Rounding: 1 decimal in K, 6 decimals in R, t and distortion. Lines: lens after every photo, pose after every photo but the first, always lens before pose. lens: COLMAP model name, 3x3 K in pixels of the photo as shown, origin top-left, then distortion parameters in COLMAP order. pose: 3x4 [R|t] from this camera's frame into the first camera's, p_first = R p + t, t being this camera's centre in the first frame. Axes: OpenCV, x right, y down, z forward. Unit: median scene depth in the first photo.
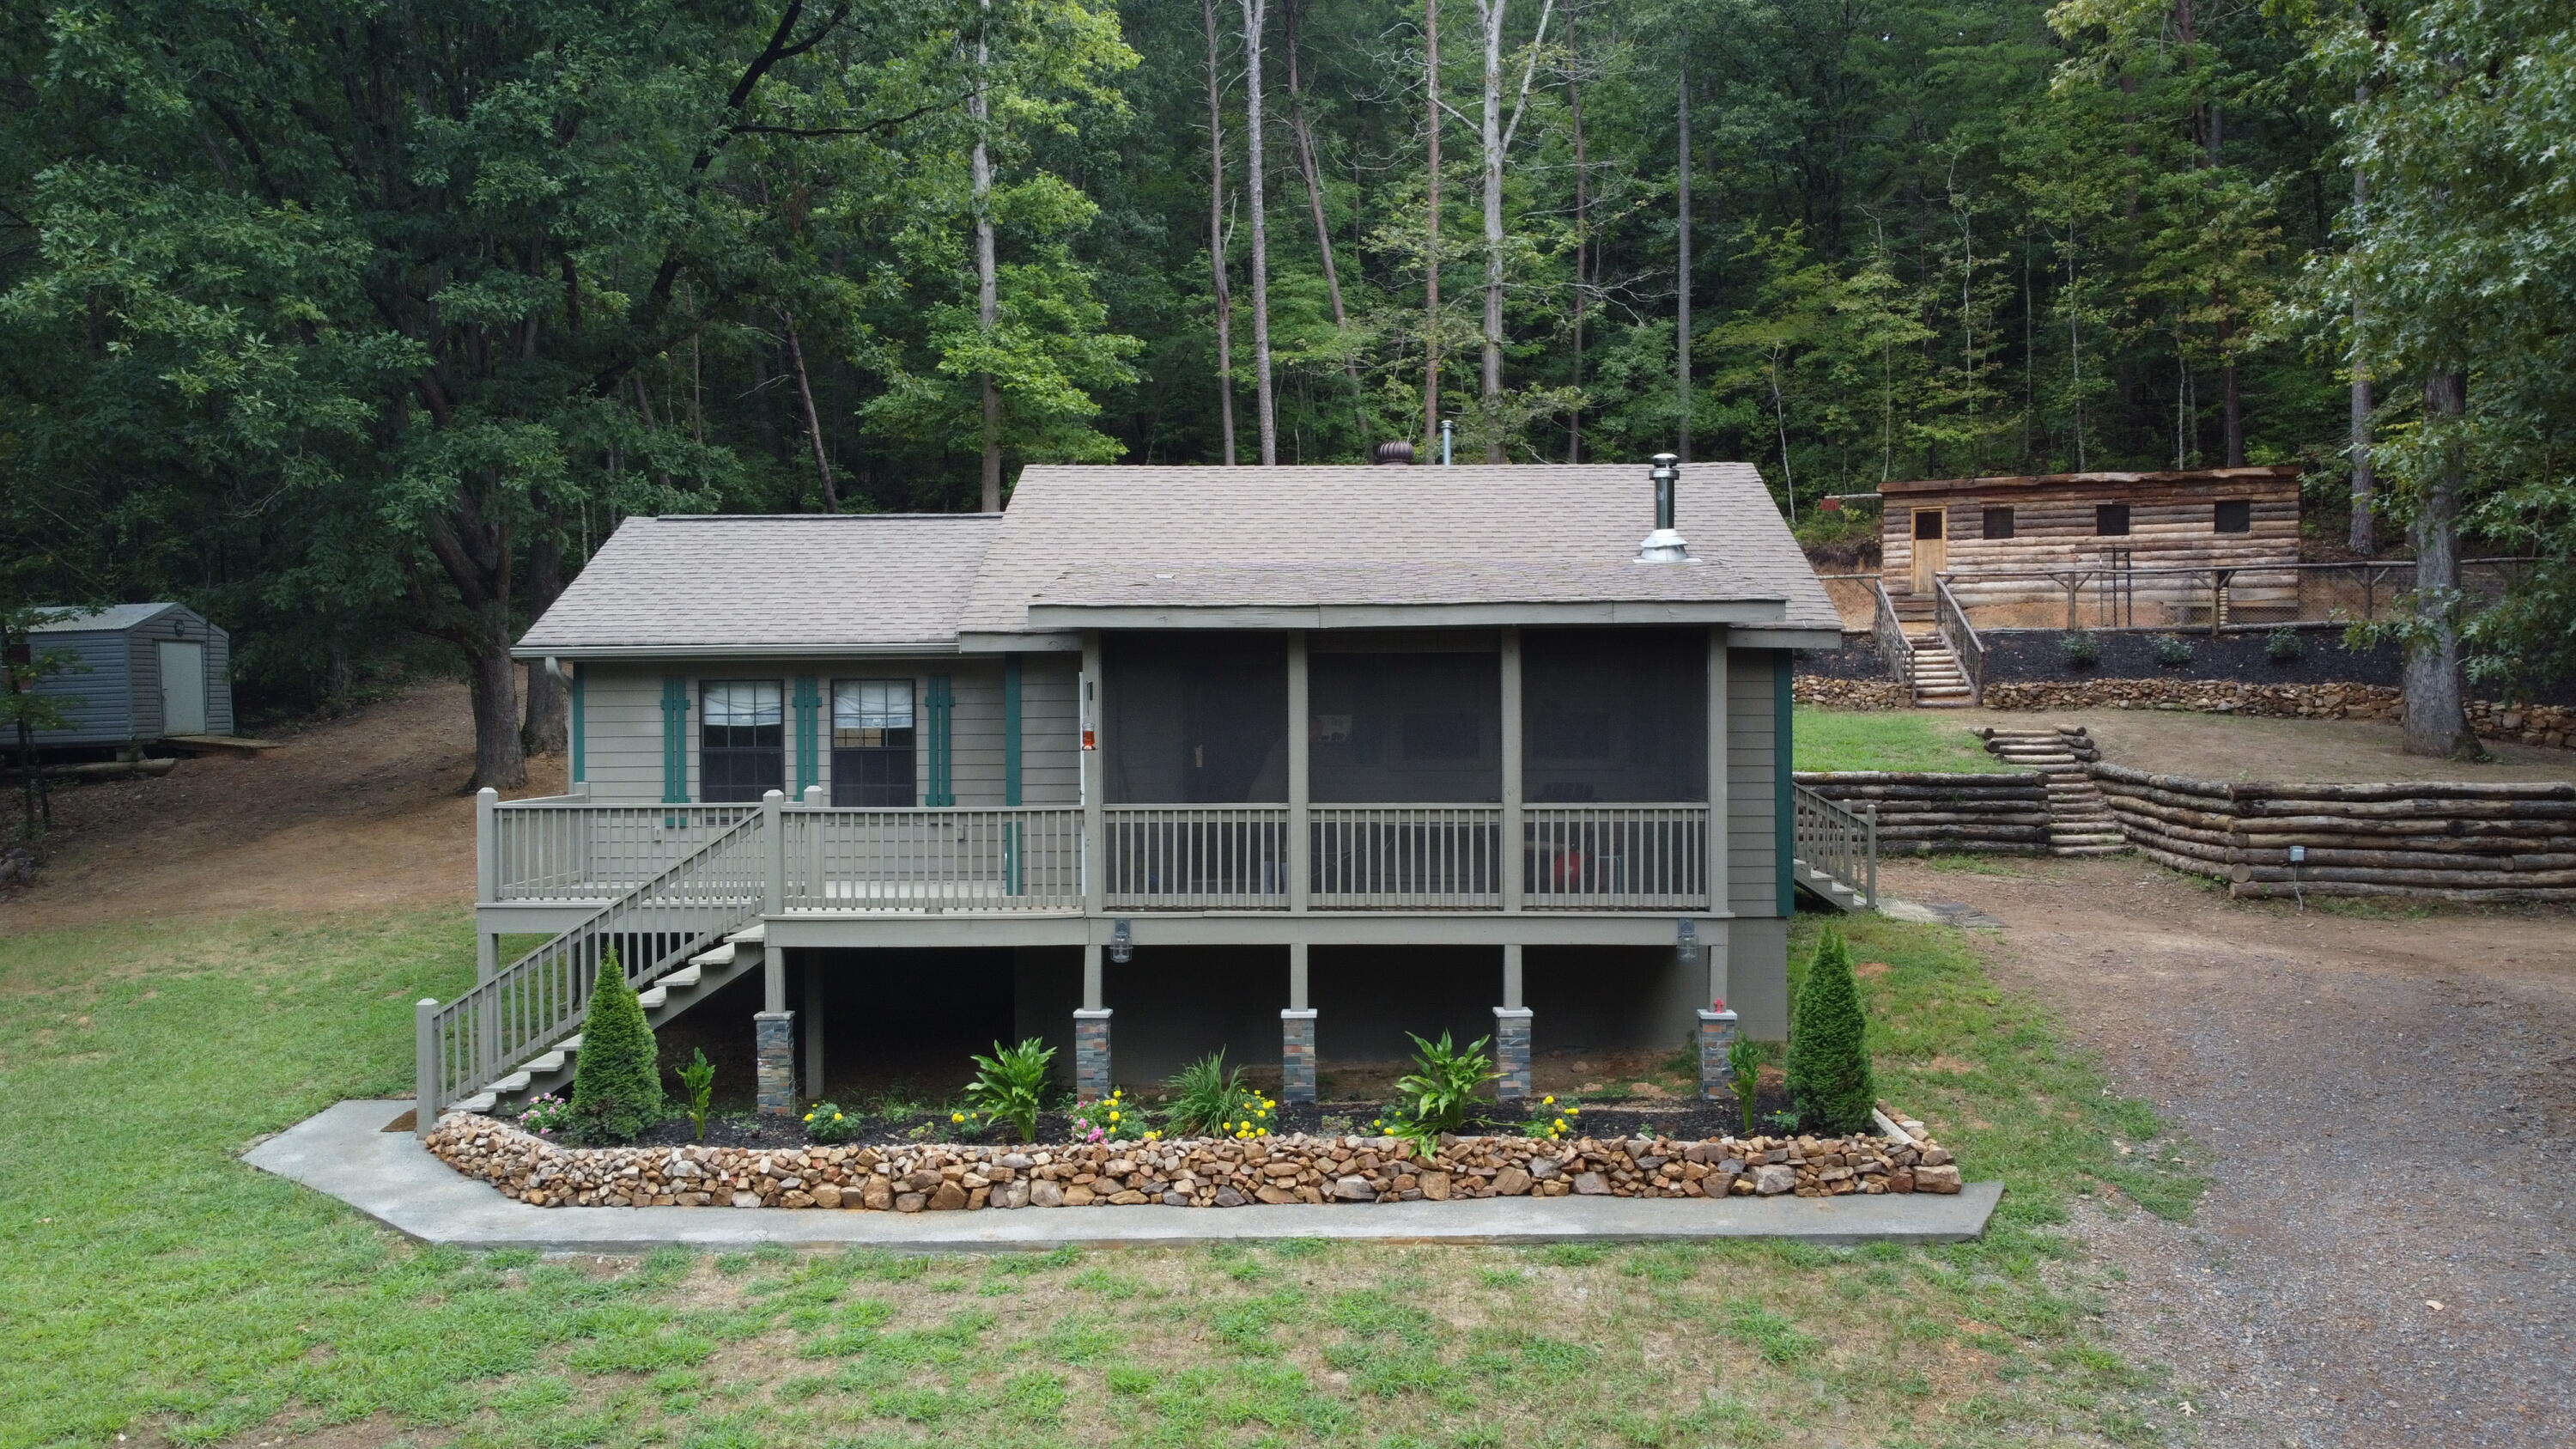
lens RADIAL K [[1945.5, 0, 1295.6], [0, 1945.5, 728.2], [0, 0, 1]] dist [0.005458, -0.009499]
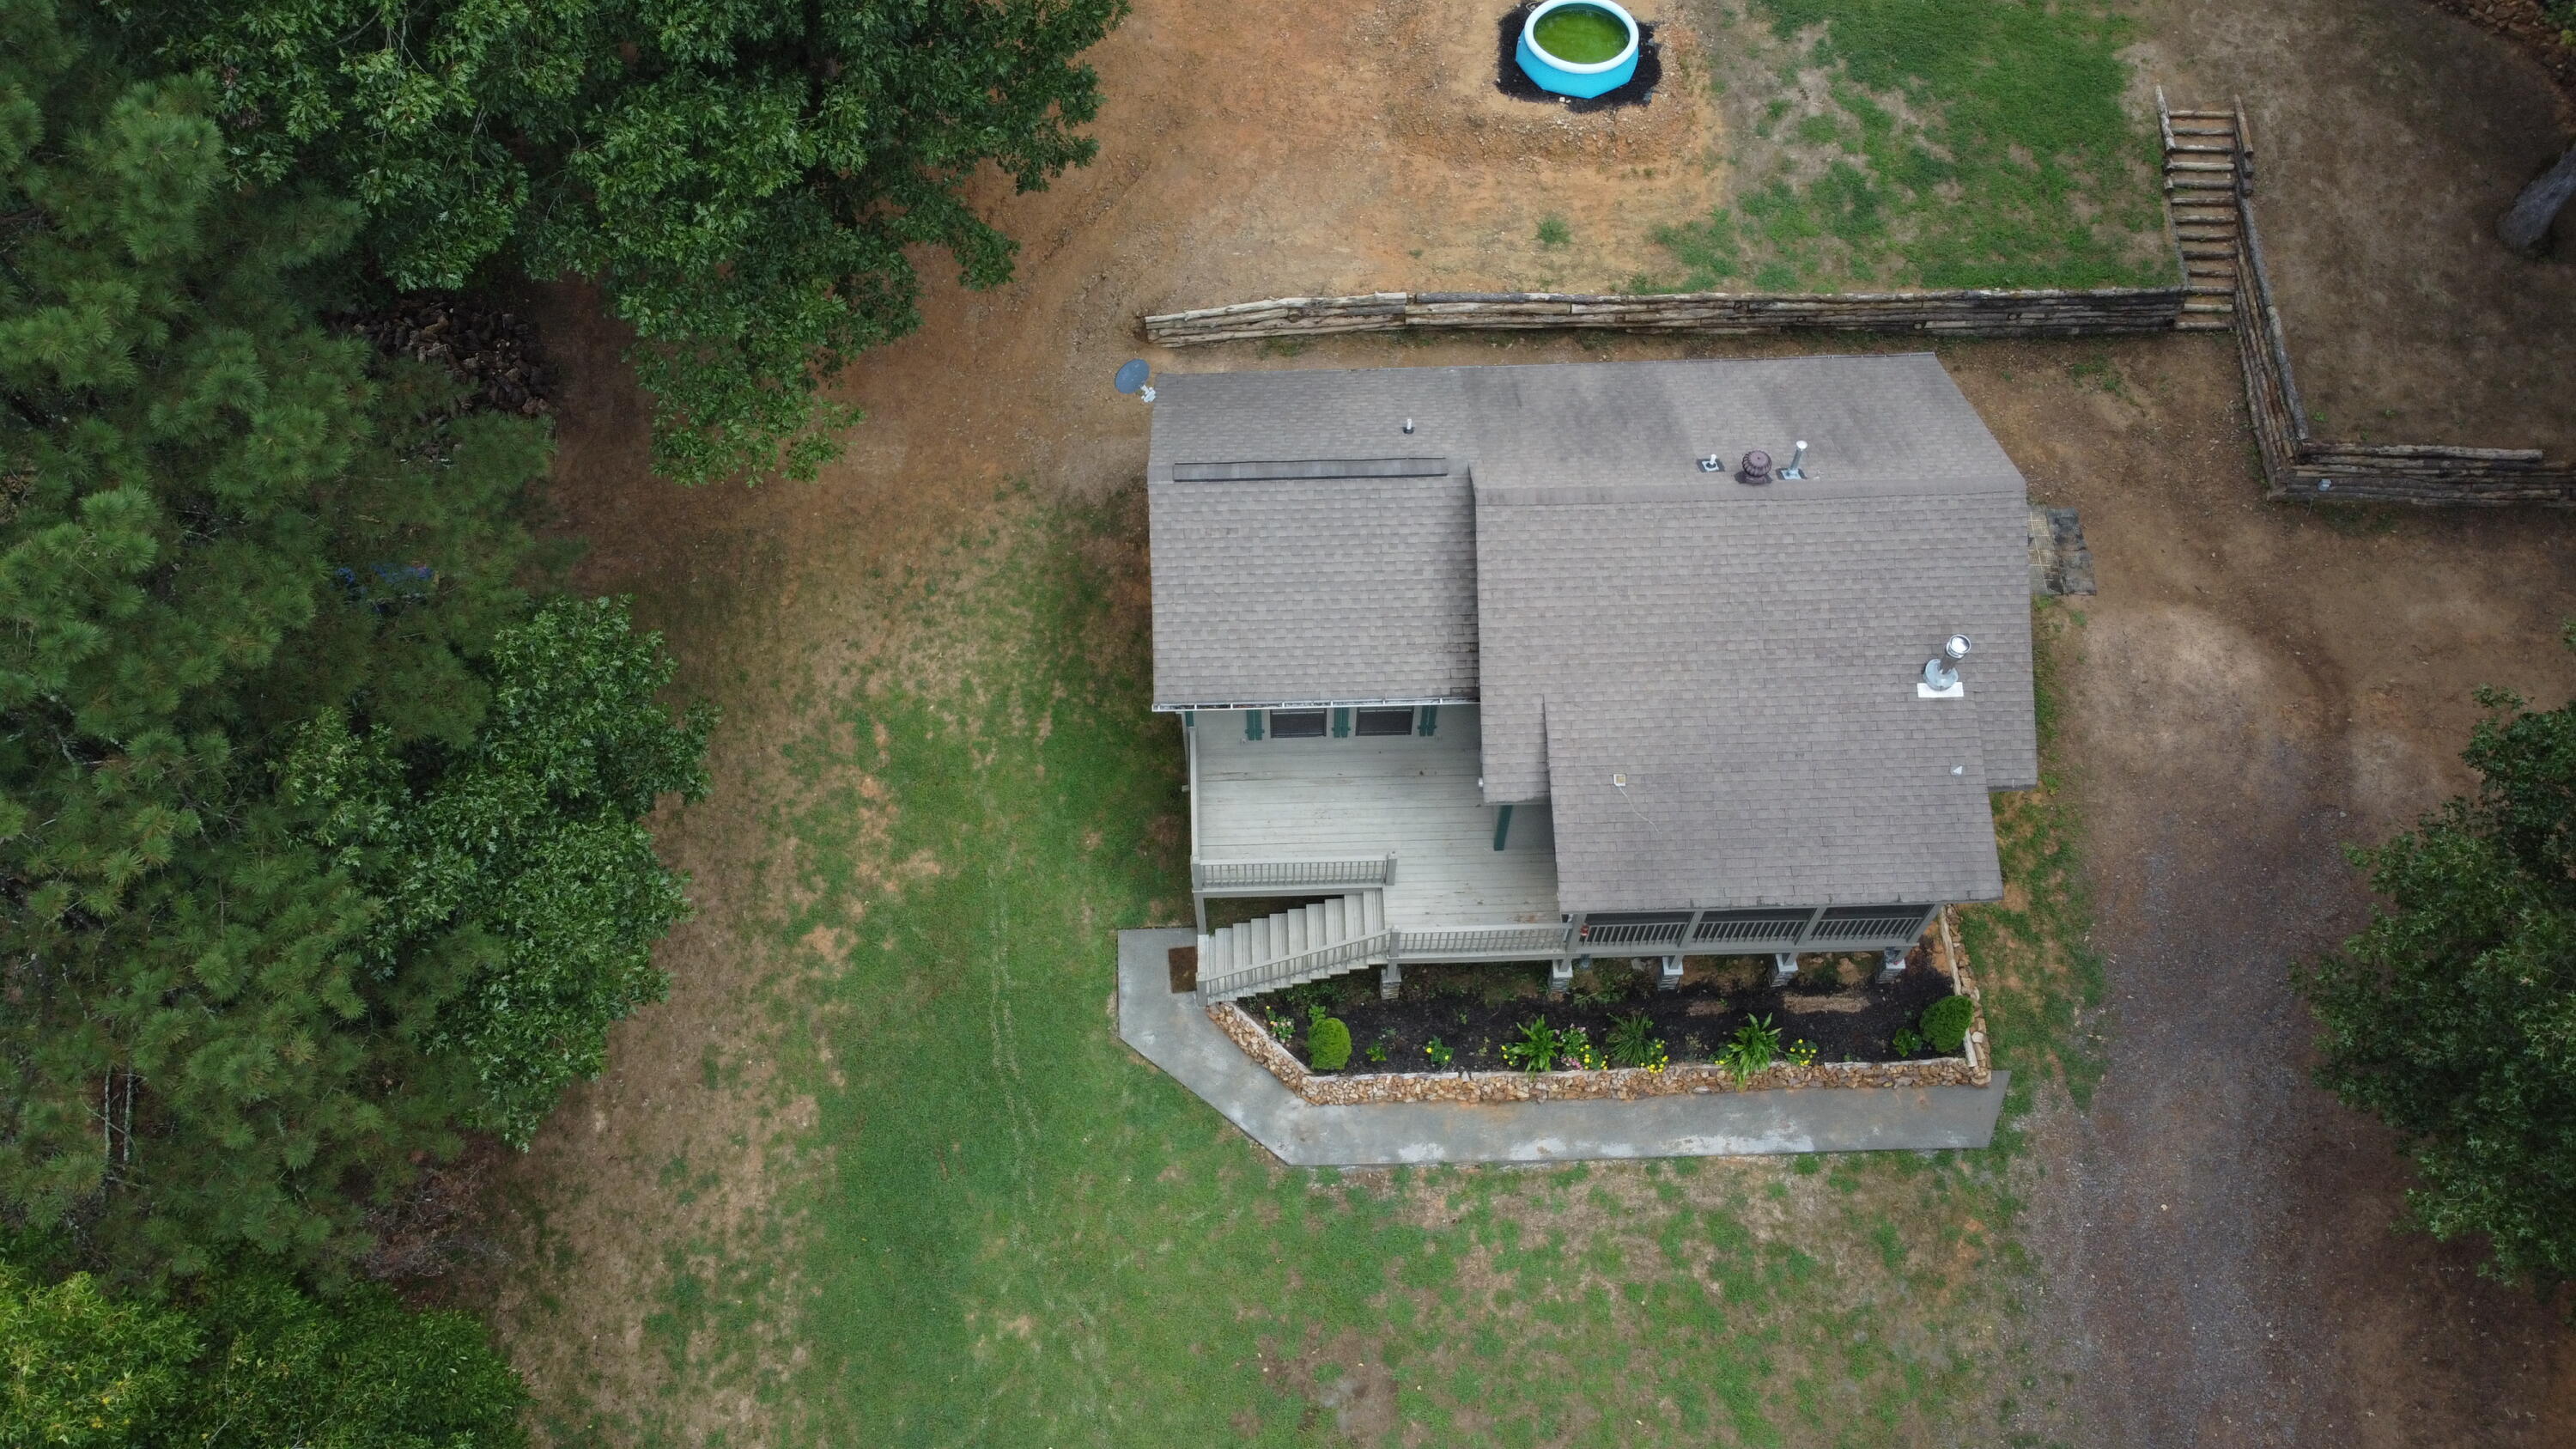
lens RADIAL K [[1950.7, 0, 1295.4], [0, 1950.7, 731.1], [0, 0, 1]] dist [0.008726, -0.014524]
pose [[0.998500, -0.044685, 0.031642, -0.439541], [-0.006236, 0.481330, 0.876517, -1.719684], [-0.054398, -0.875400, 0.480329, 0.342205]]
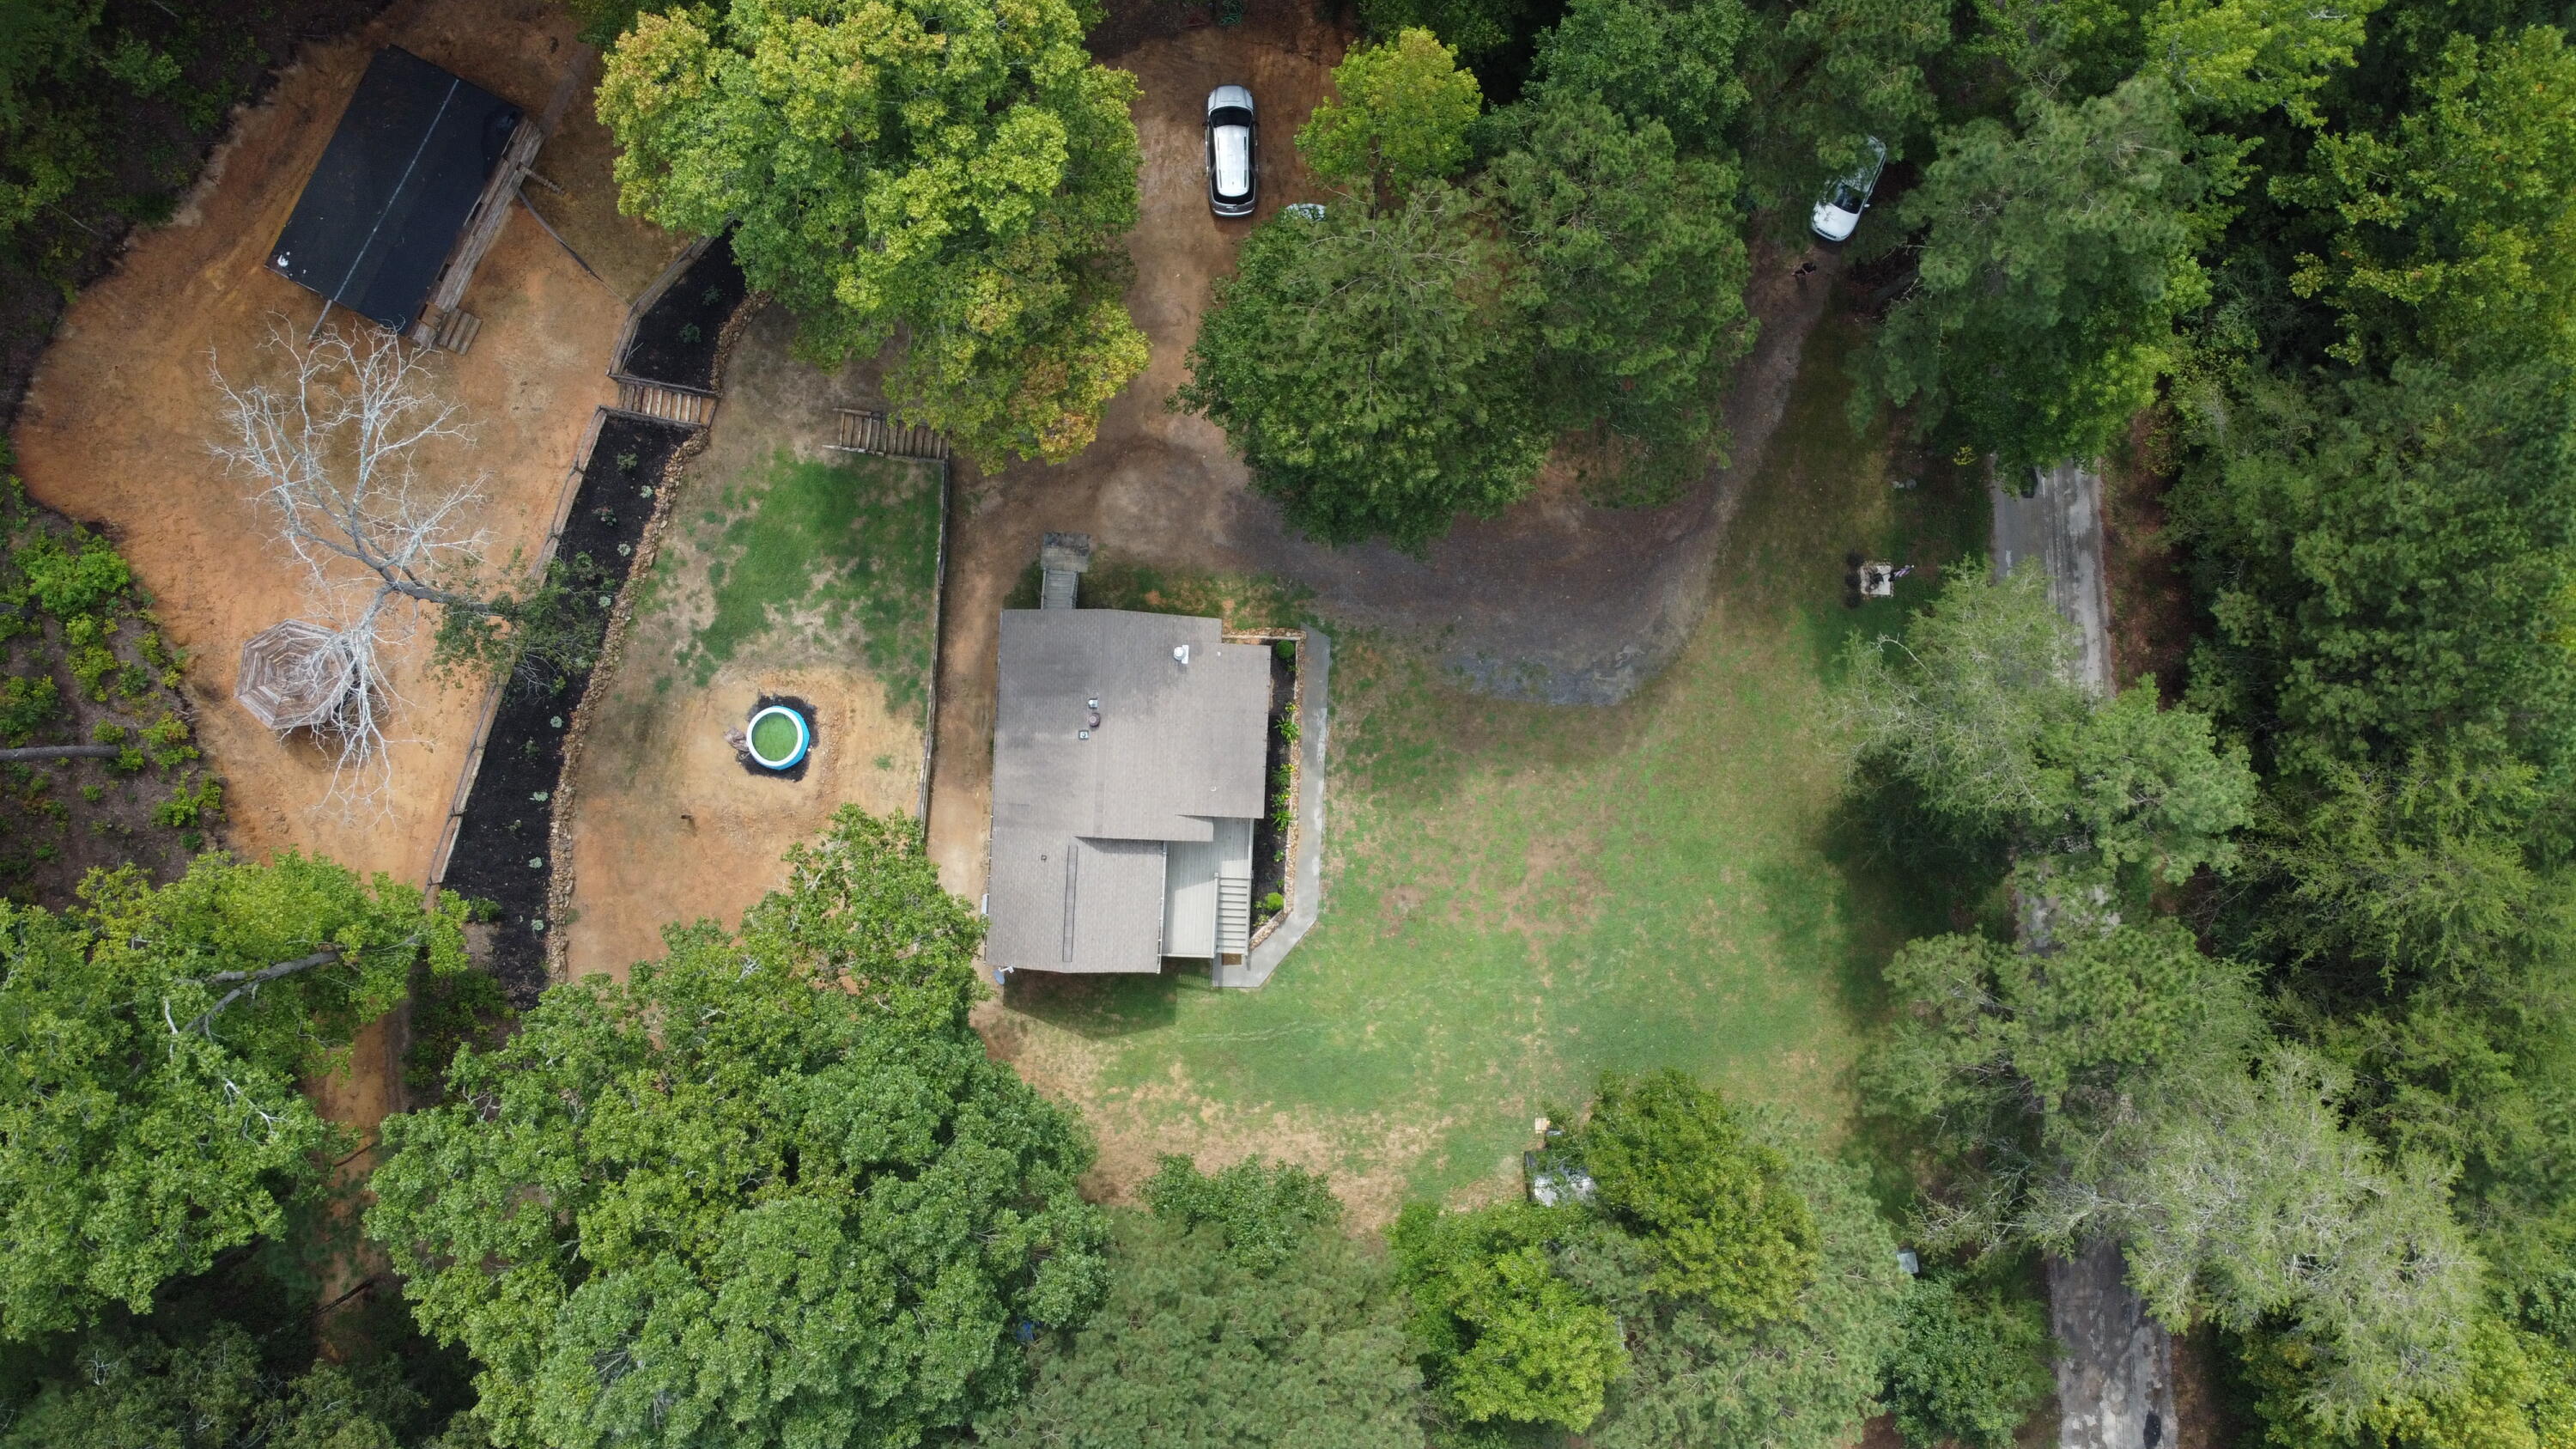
lens RADIAL K [[1950.7, 0, 1295.4], [0, 1950.7, 731.1], [0, 0, 1]] dist [0.008726, -0.014524]
pose [[0.019441, -0.998910, 0.042425, -0.135985], [0.000701, 0.042447, 0.999098, -4.702089], [-0.999811, -0.019394, 0.001526, 0.967034]]
